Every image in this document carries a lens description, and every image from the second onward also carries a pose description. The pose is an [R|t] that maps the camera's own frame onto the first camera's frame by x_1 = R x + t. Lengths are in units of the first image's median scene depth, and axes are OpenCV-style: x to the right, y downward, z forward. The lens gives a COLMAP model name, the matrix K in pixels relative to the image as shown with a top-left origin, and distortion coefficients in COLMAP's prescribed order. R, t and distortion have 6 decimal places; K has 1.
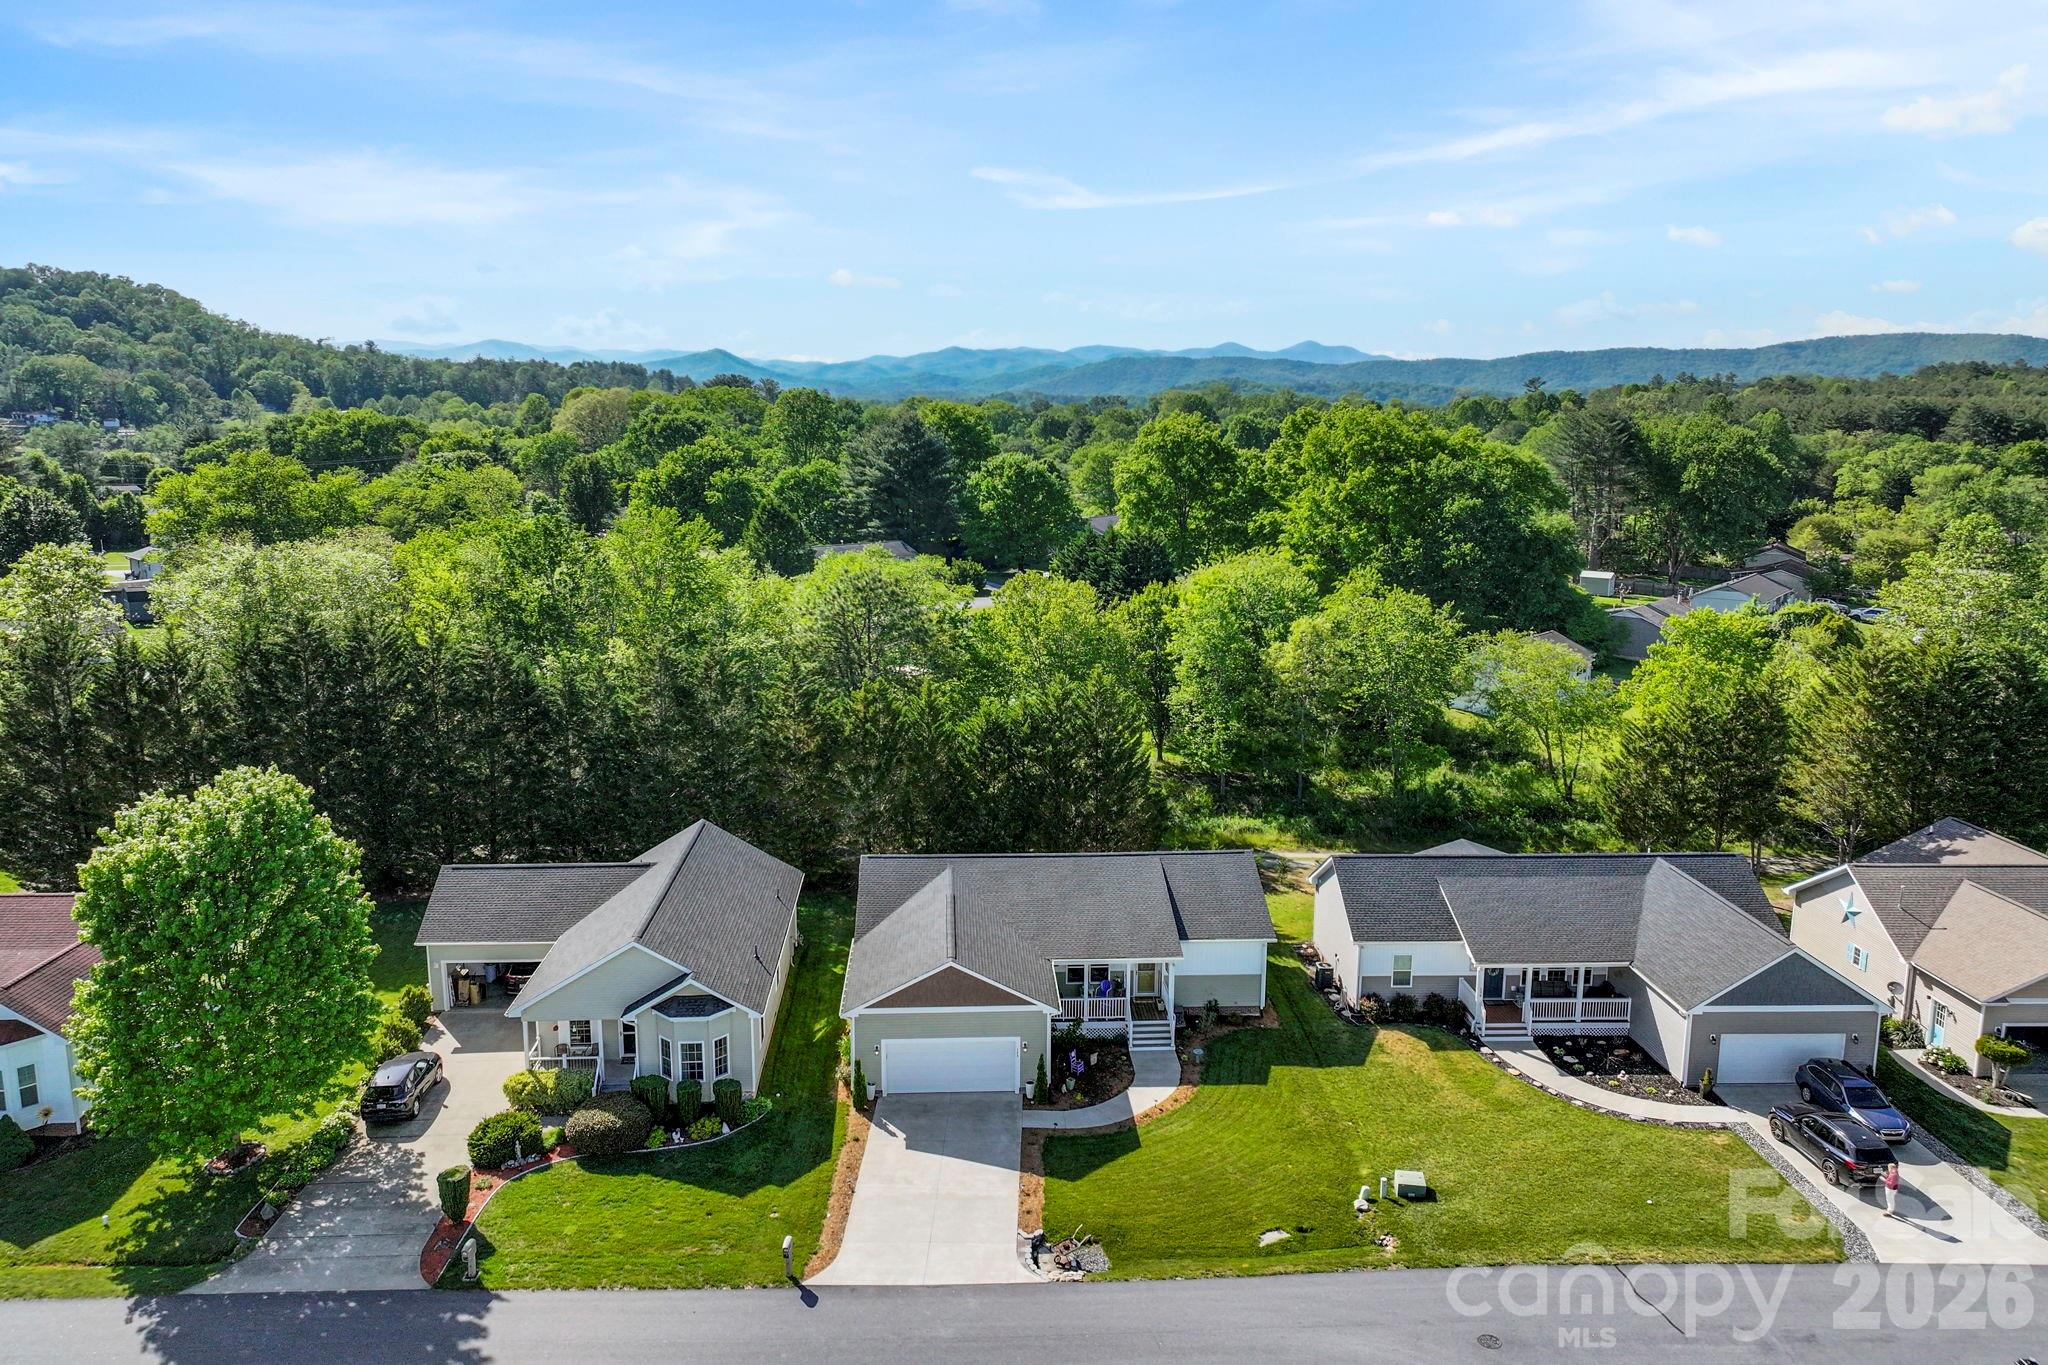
lens RADIAL K [[1444.4, 0, 1021.5], [0, 1444.4, 684.2], [0, 0, 1]] dist [0.007178, -0.001554]
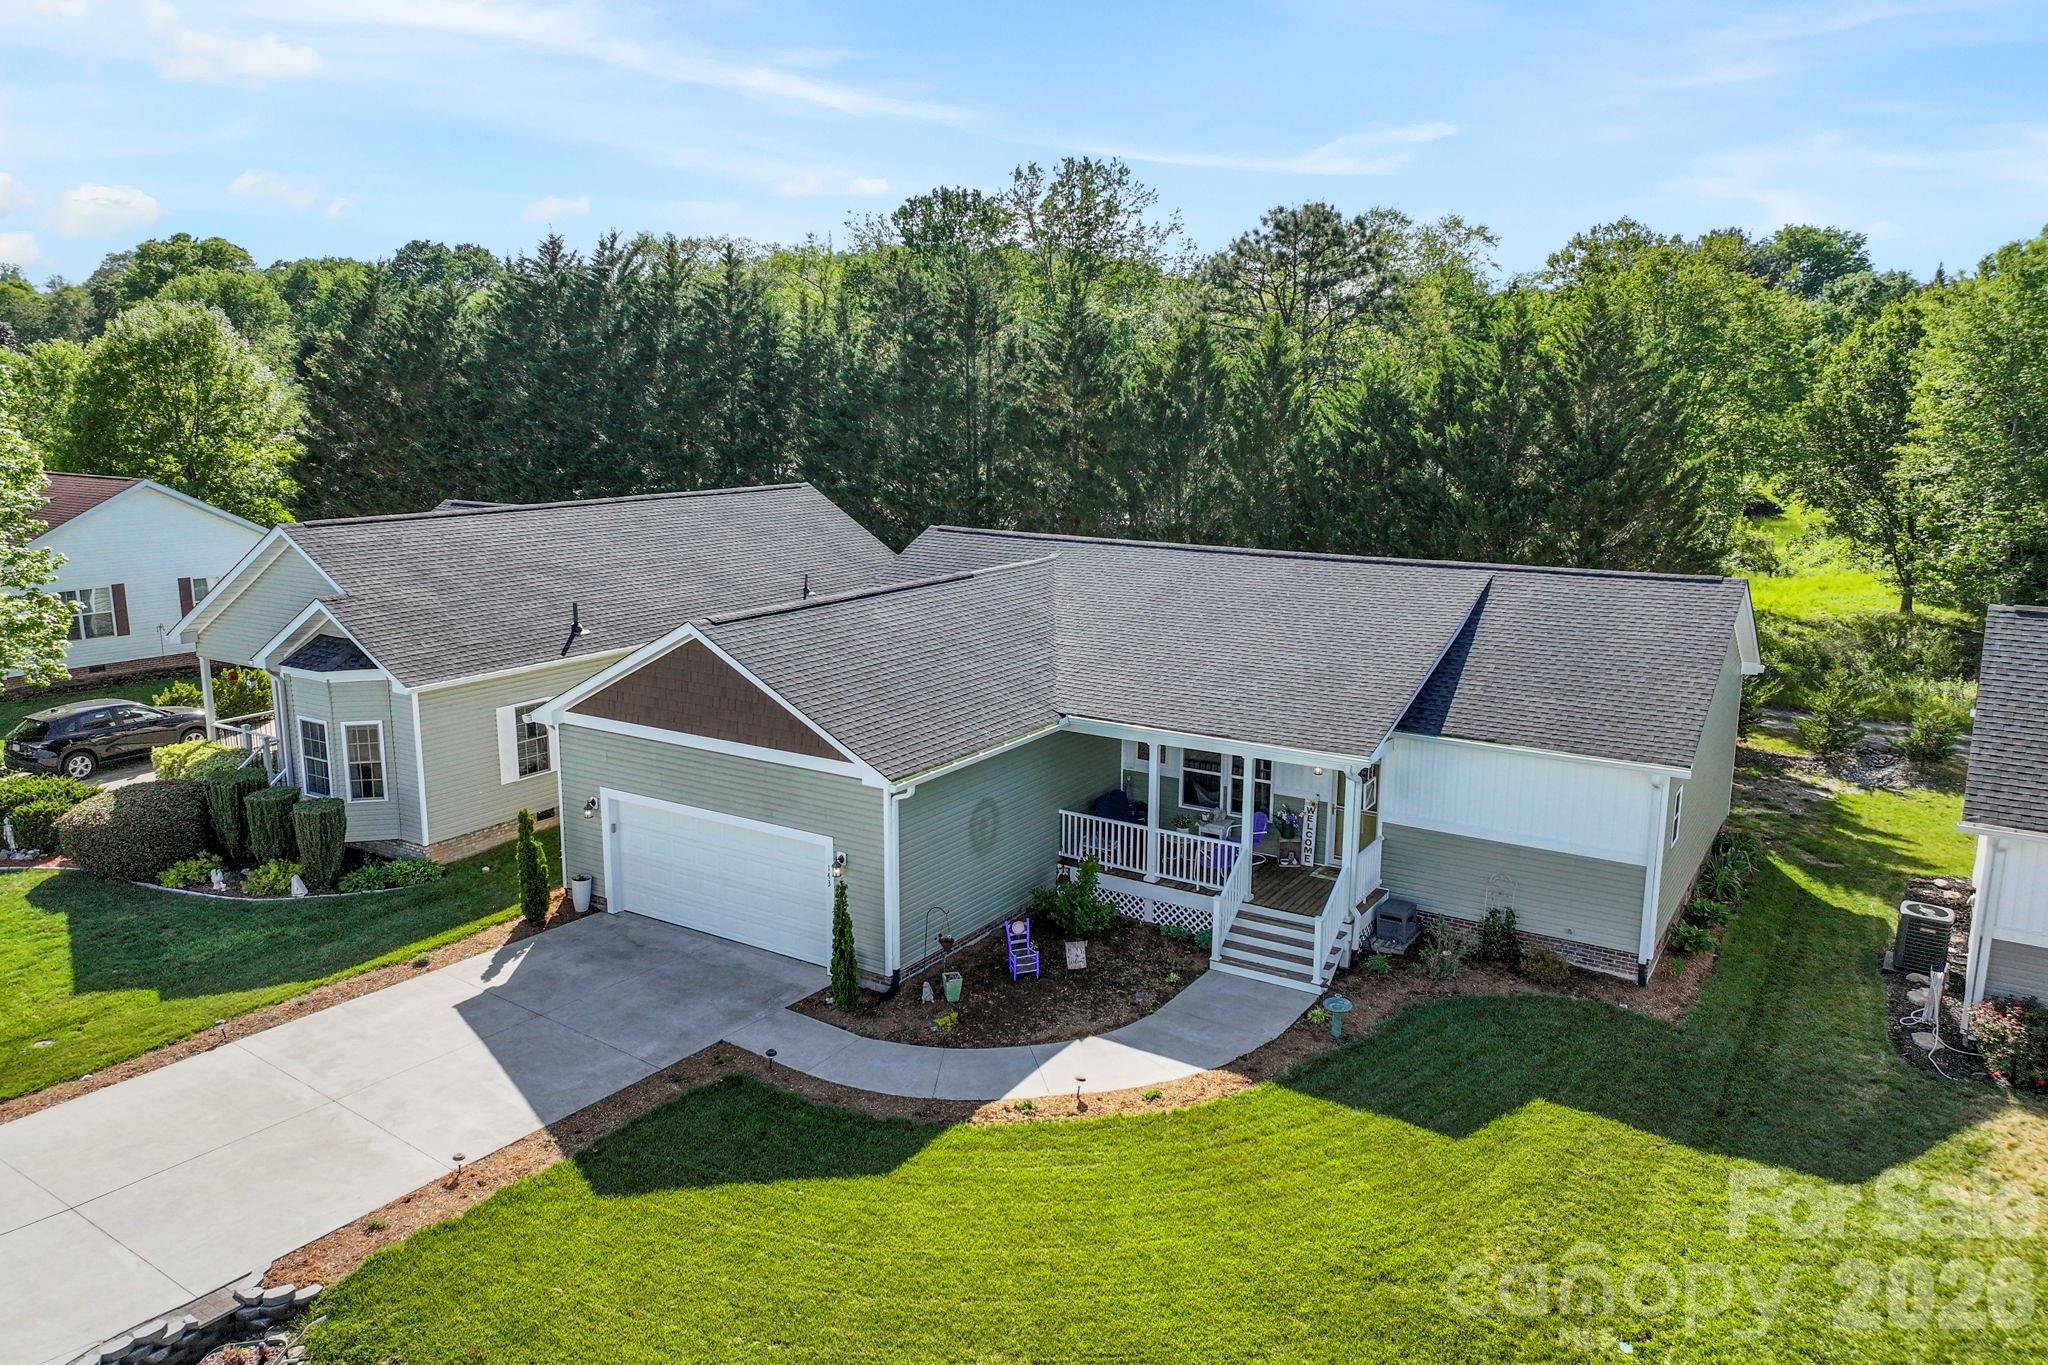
lens RADIAL K [[1444.4, 0, 1021.0], [0, 1444.4, 678.3], [0, 0, 1]] dist [0.007178, -0.001554]
pose [[0.815176, 0.116946, -0.567285, 0.255007], [-0.110673, 0.992809, 0.045634, 0.166504], [0.568542, 0.025583, 0.822257, 0.658719]]
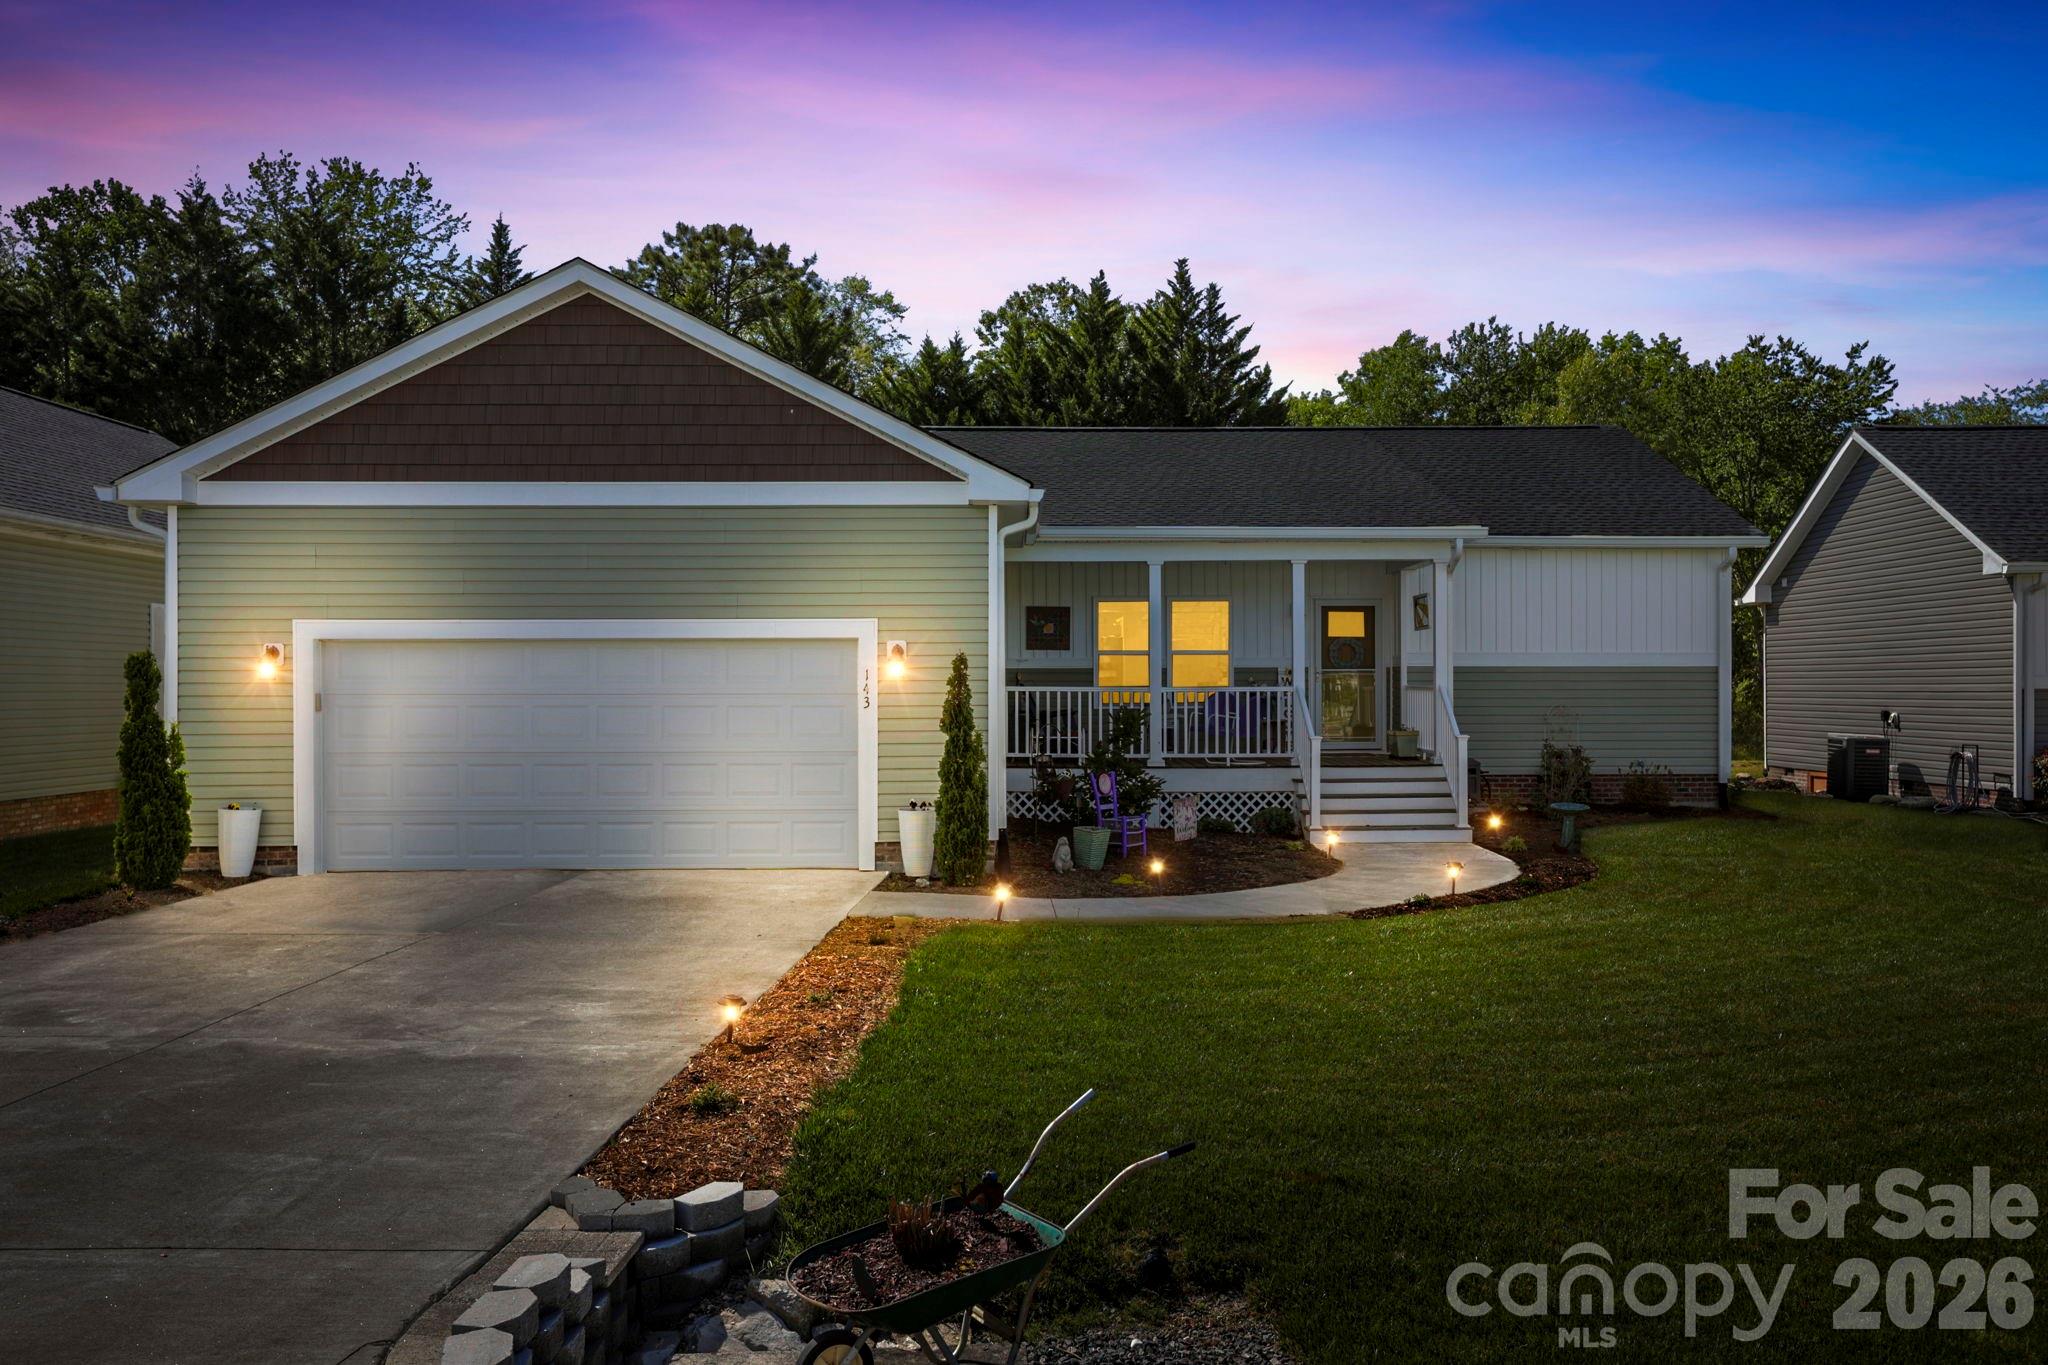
lens RADIAL K [[1685.3, 0, 1085.6], [0, 1685.3, 713.8], [0, 0, 1]] dist [0.041781, 0.003250]
pose [[0.999927, -0.006666, -0.010084, 0.035272], [0.004887, 0.985921, -0.167142, 0.291456], [0.011056, 0.167081, 0.985881, 0.688731]]
